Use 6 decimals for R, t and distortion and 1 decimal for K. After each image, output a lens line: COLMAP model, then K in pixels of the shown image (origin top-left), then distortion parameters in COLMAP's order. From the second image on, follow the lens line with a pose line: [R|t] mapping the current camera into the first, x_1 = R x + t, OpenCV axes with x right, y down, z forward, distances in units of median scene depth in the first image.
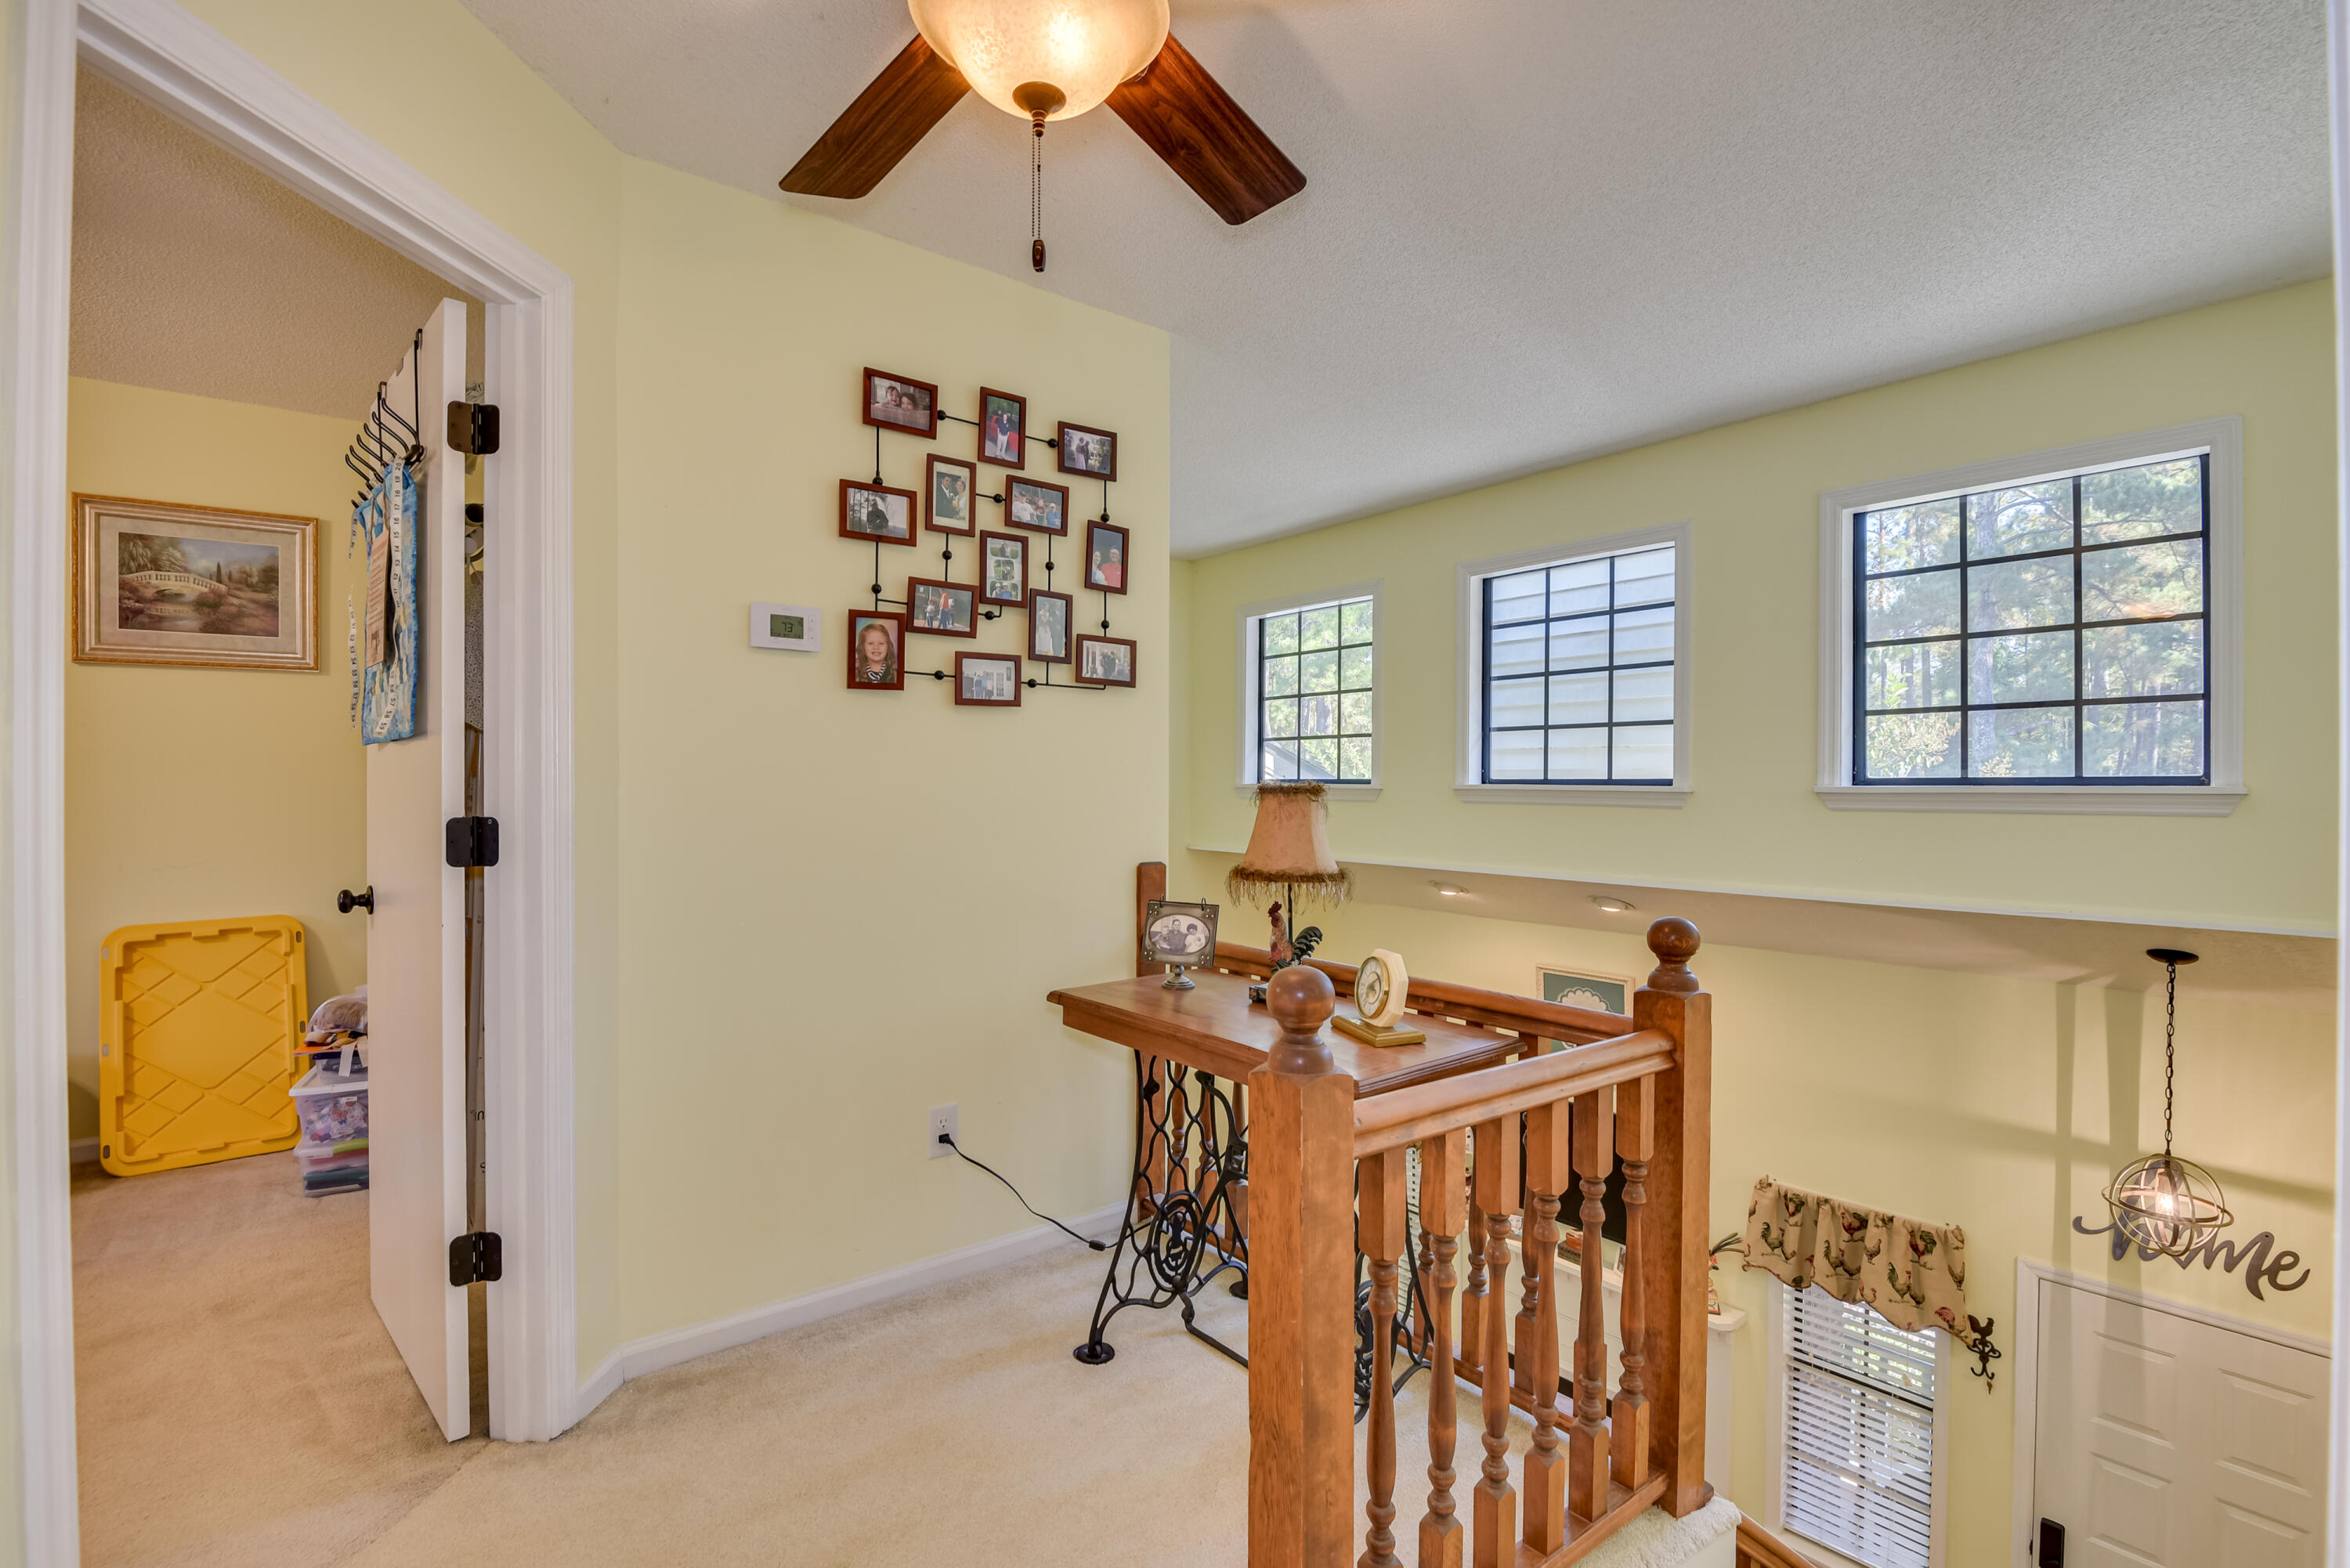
lens RADIAL K [[1116.1, 0, 1189.2], [0, 1116.1, 806.9], [0, 0, 1]] dist [-0.025351, -0.009892]
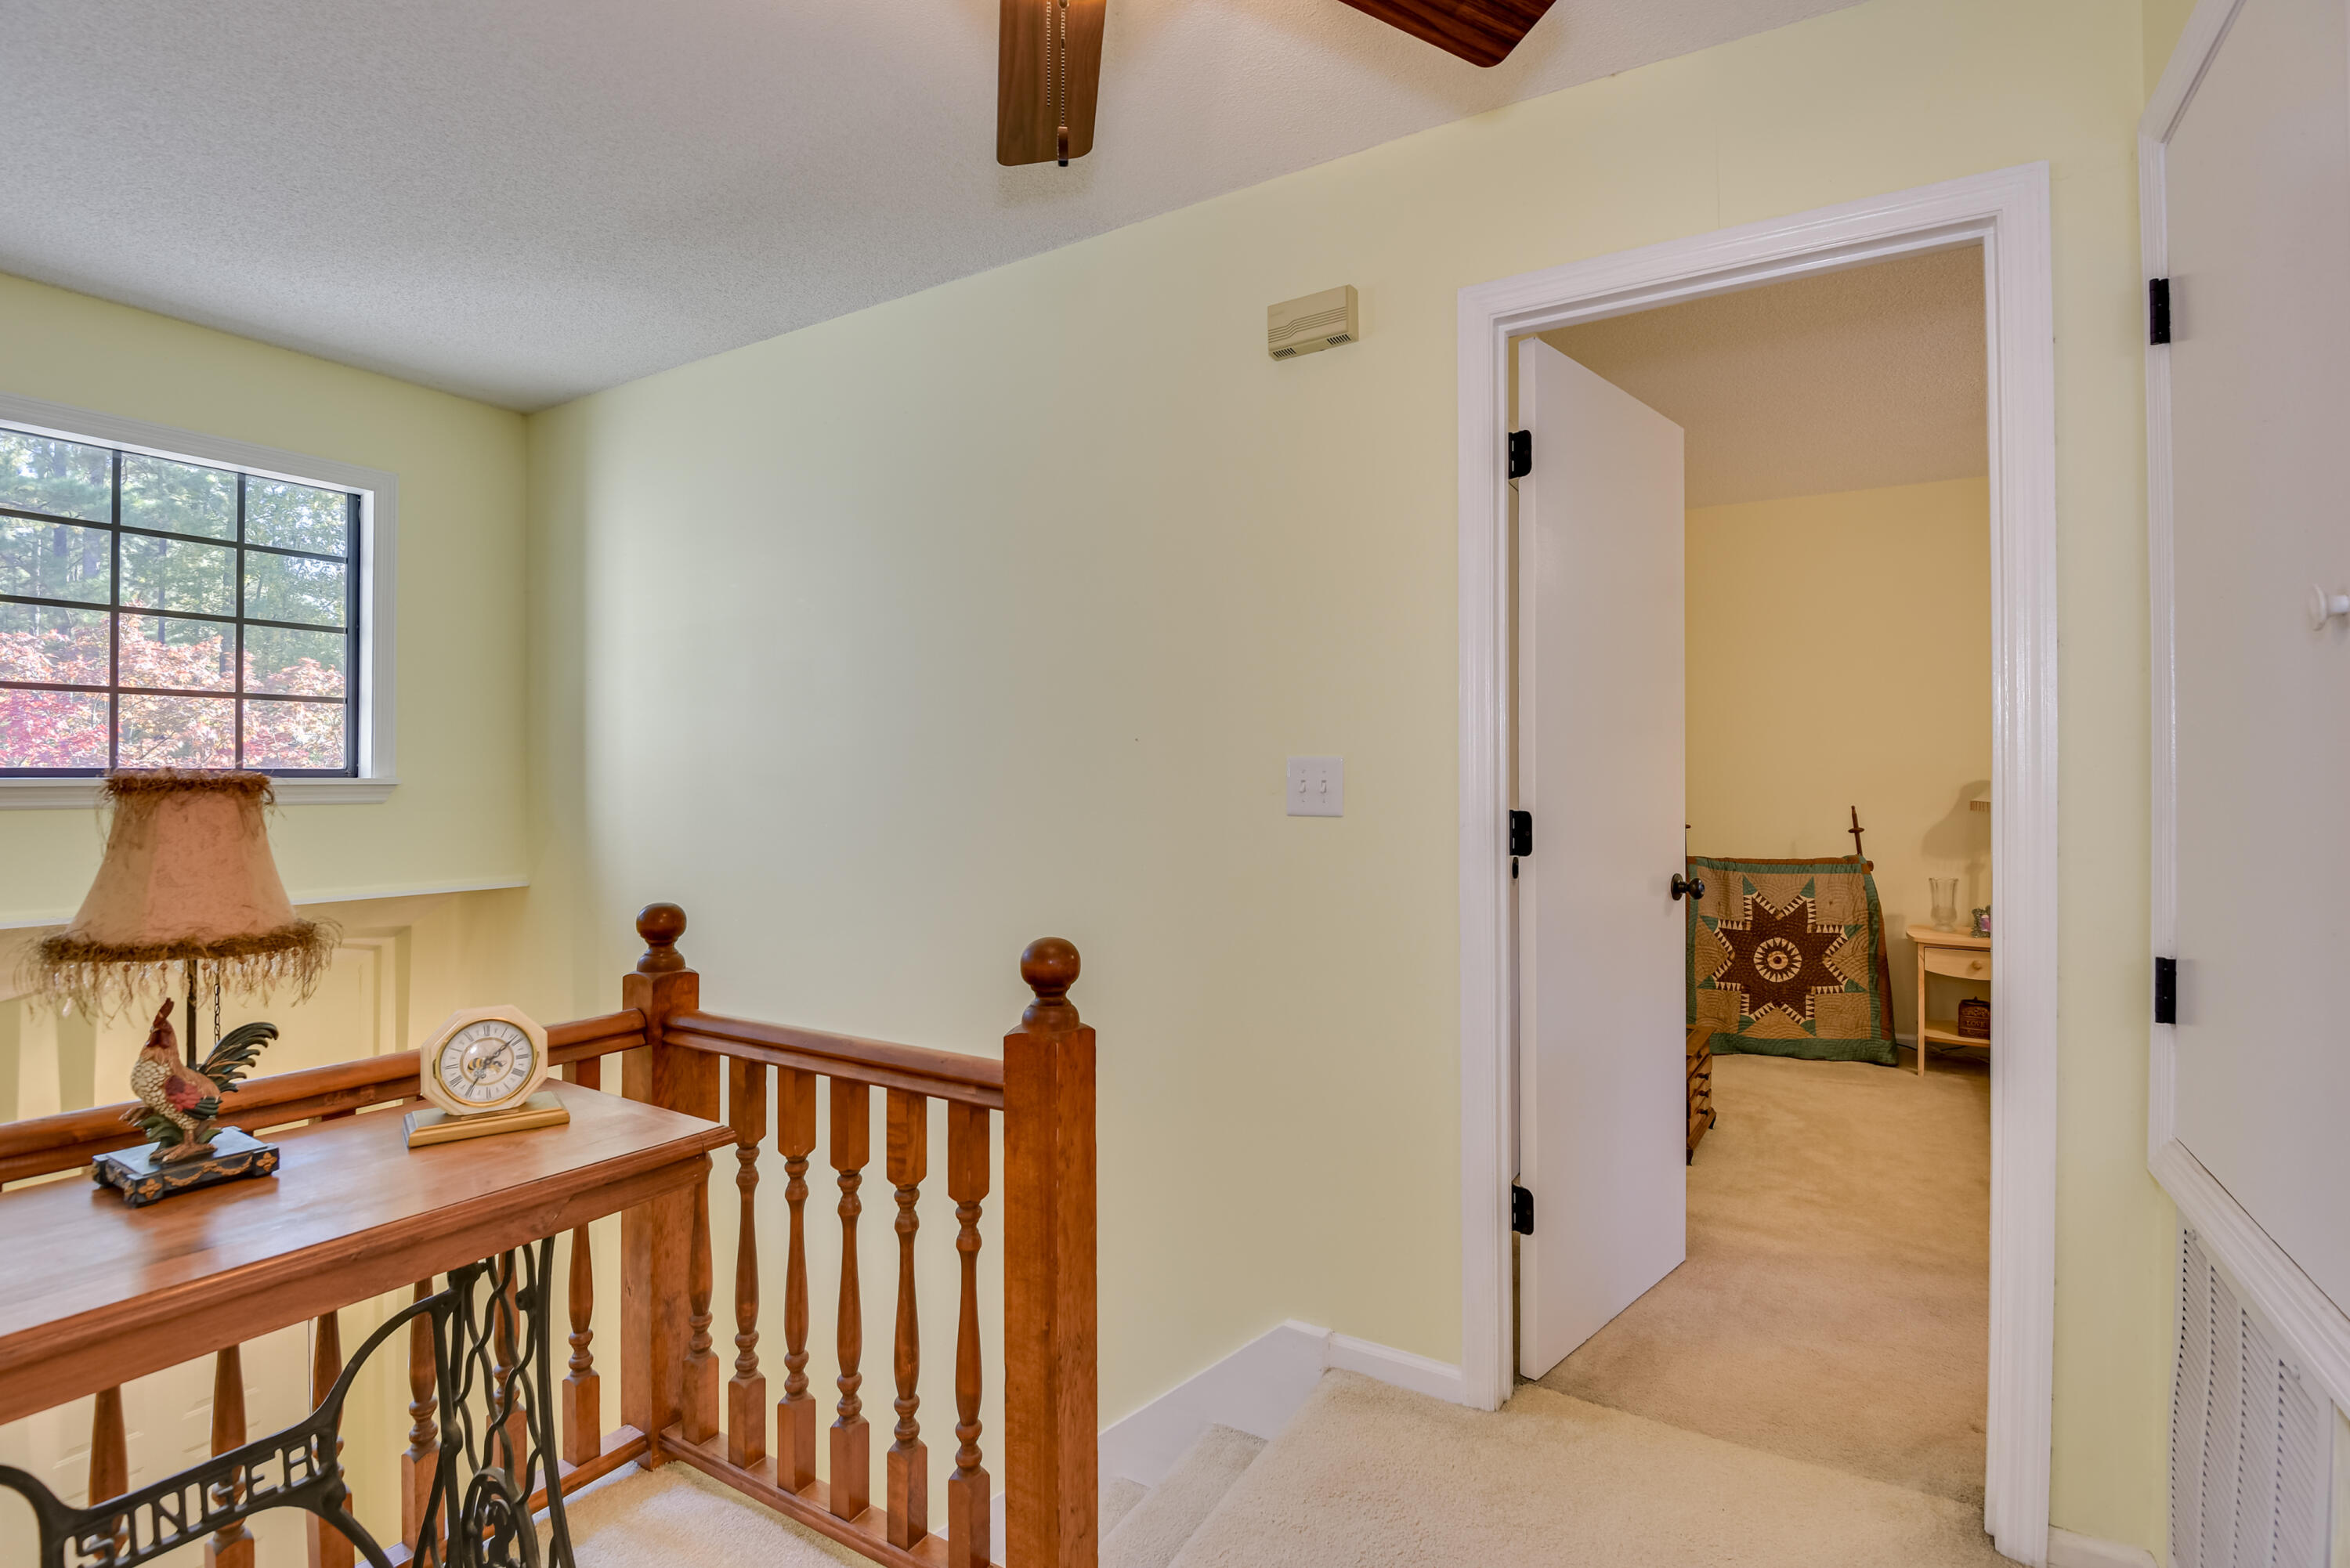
lens RADIAL K [[1116.1, 0, 1188.5], [0, 1116.1, 765.2], [0, 0, 1]] dist [-0.025351, -0.009892]
pose [[-0.380753, 0.010918, 0.924612, -0.580414], [0.015717, 0.999862, -0.005334, -0.014957], [-0.924543, 0.012501, -0.380872, 0.744521]]
